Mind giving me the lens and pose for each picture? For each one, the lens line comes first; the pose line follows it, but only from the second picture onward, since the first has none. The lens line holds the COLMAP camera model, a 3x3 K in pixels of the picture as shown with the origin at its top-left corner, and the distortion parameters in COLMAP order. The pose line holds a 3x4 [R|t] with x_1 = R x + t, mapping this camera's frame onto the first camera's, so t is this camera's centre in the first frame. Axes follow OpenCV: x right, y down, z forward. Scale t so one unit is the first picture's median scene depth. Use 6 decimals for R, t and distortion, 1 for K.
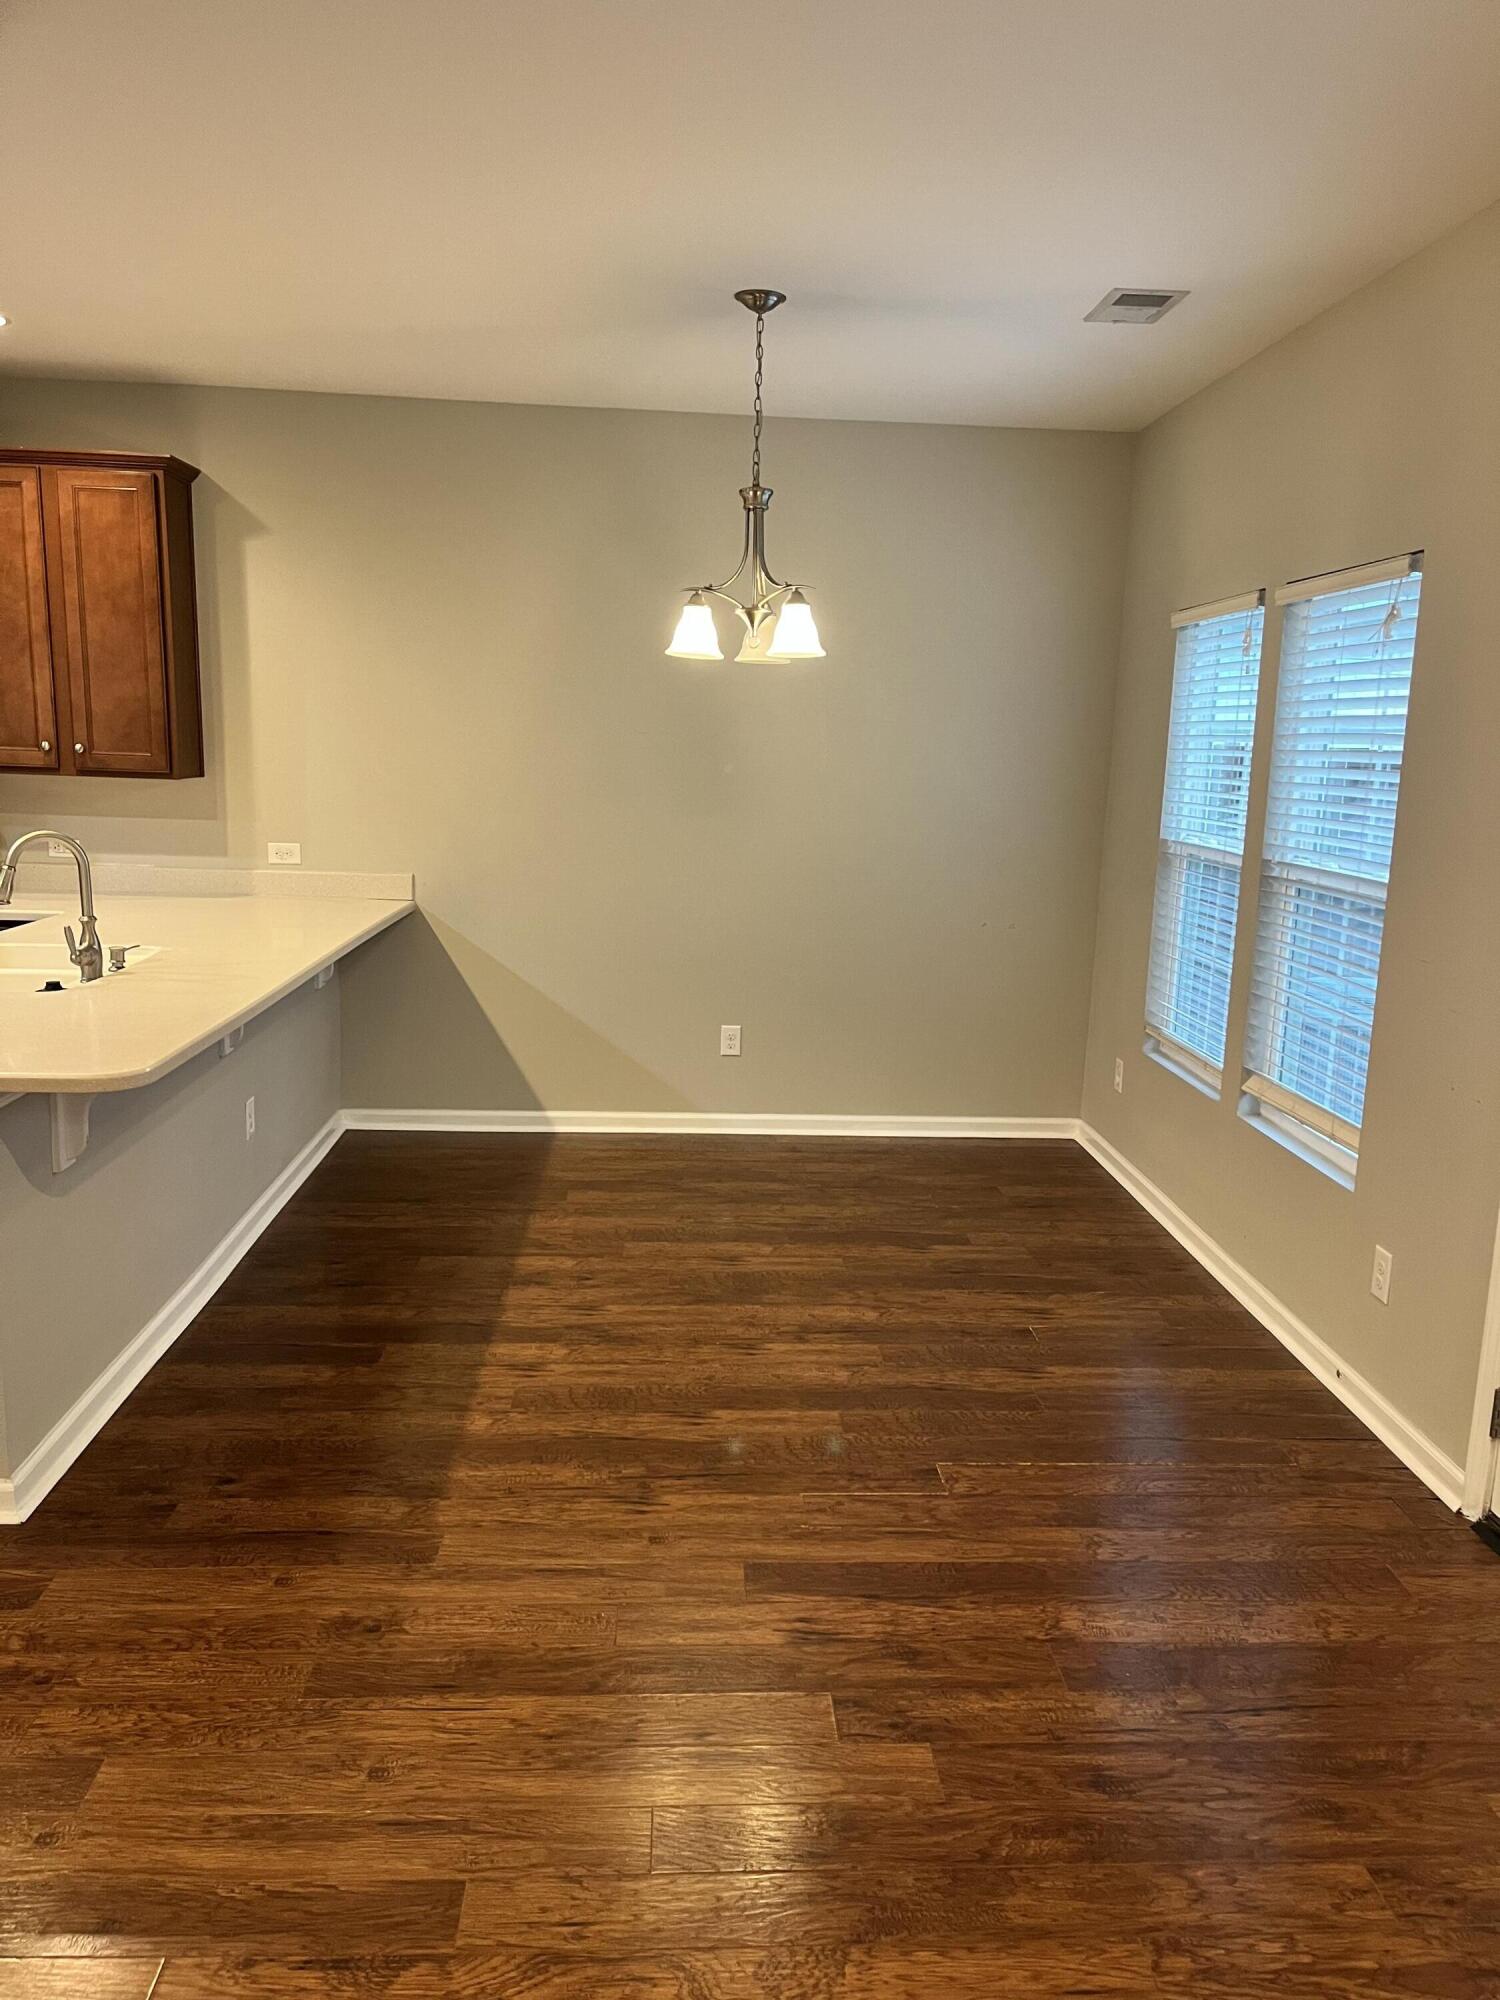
lens RADIAL K [[1486.8, 0, 759.1], [0, 1486.8, 999.9], [0, 0, 1]] dist [0.049264, -0.042134]
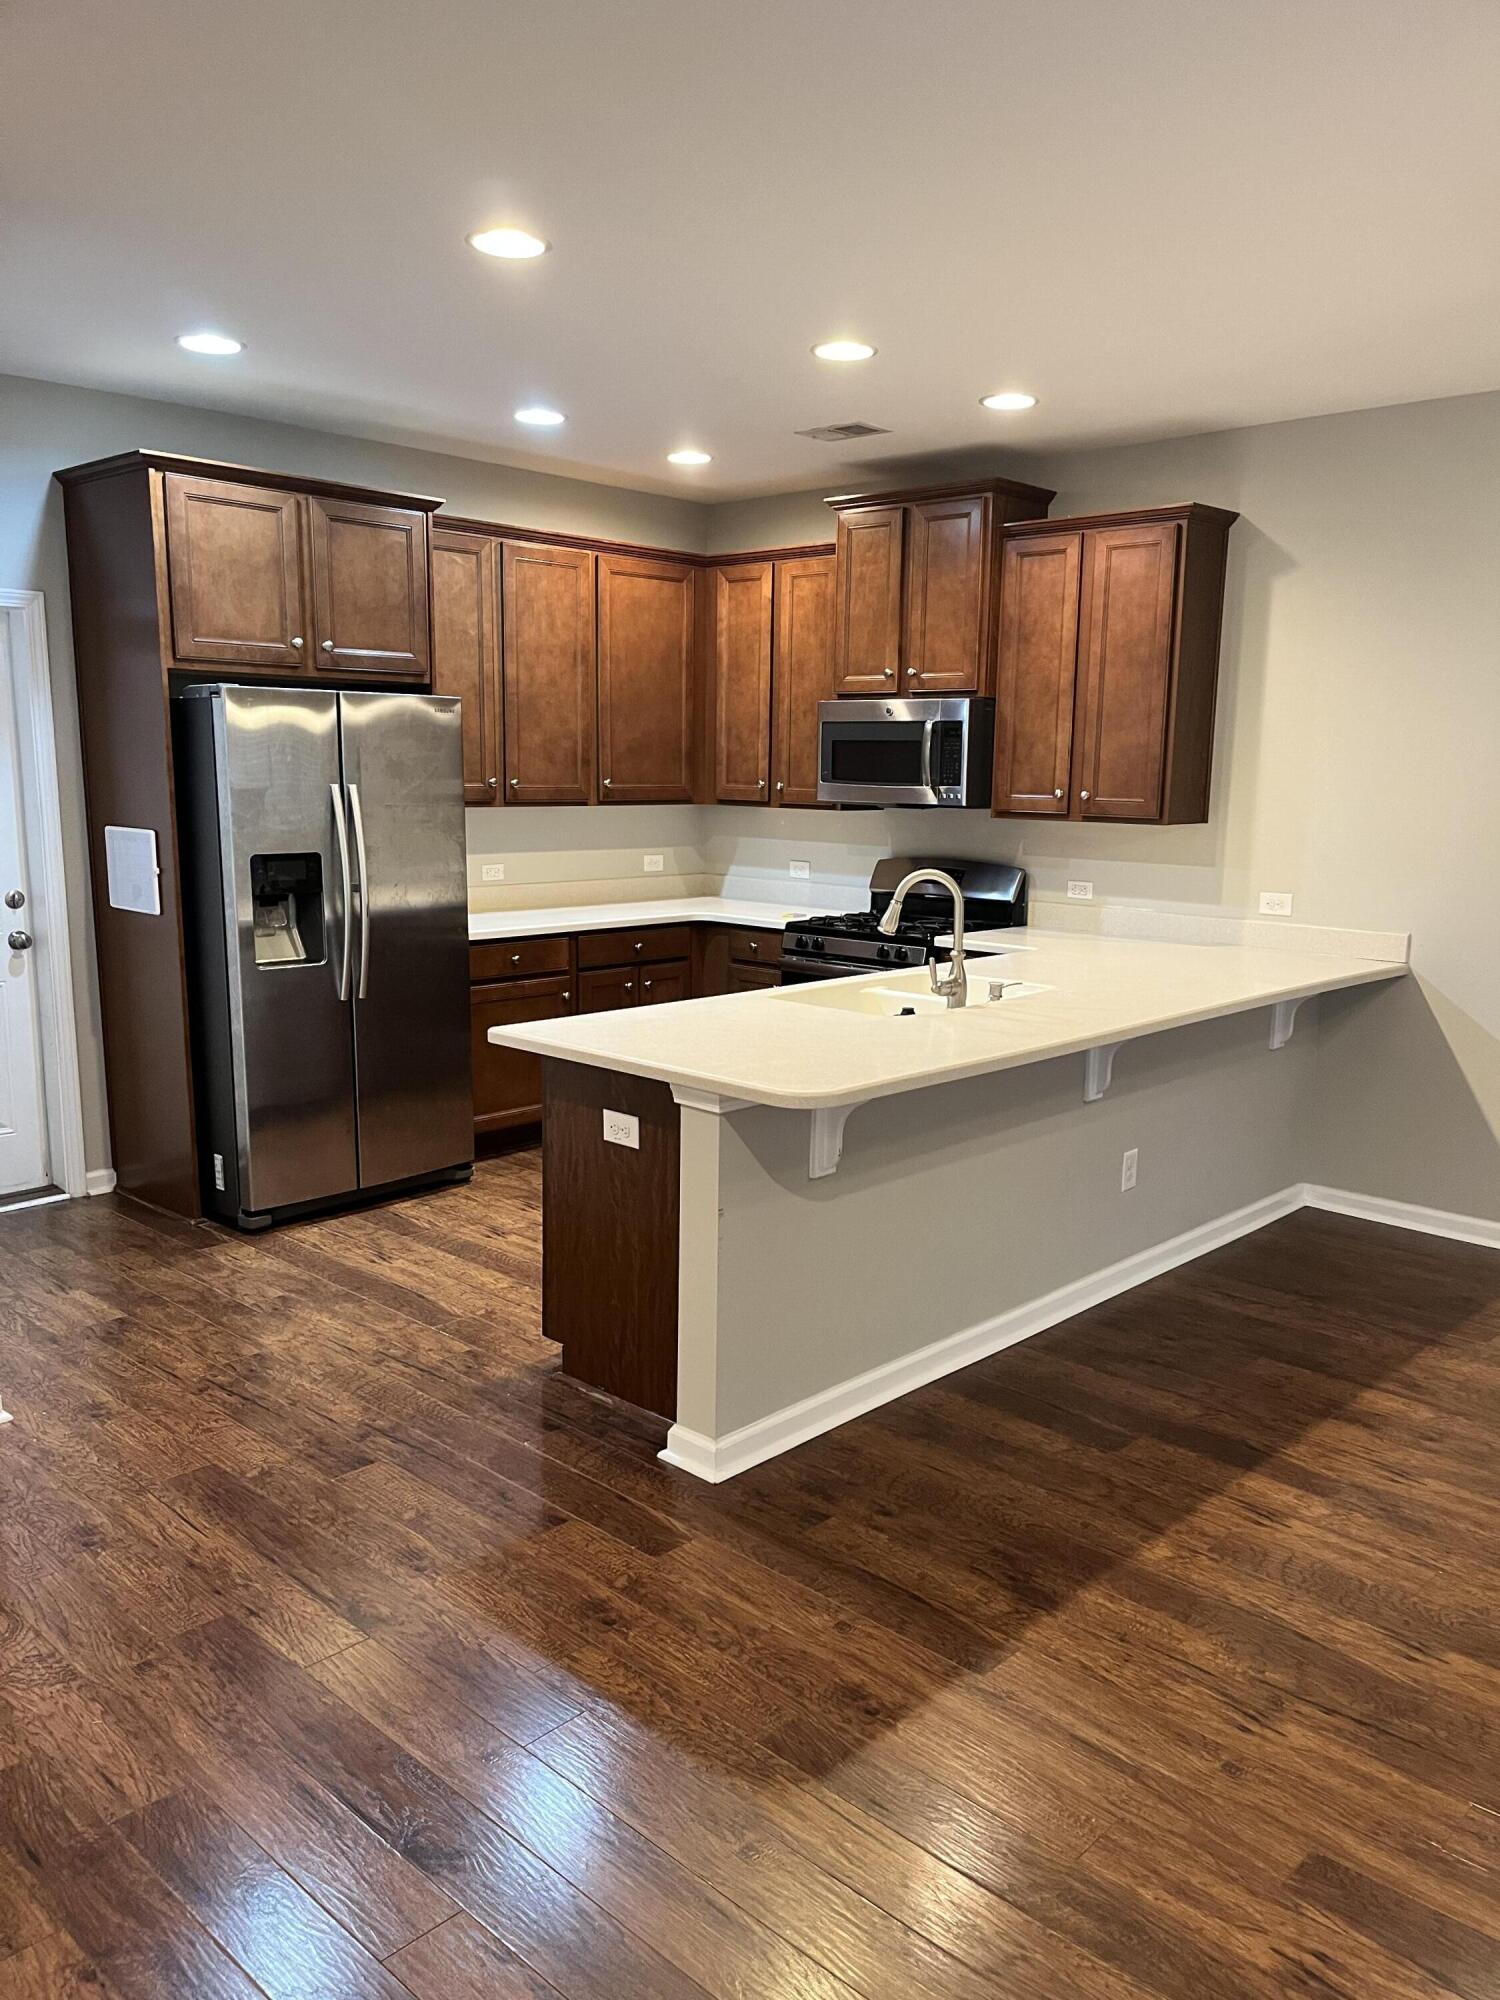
lens RADIAL K [[1486.8, 0, 751.3], [0, 1486.8, 1003.8], [0, 0, 1]] dist [0.049264, -0.042134]
pose [[0.691716, 0.096734, -0.715661, 0.181951], [-0.119541, 0.992654, 0.018633, -0.017871], [0.712207, 0.072663, 0.698199, 0.142900]]
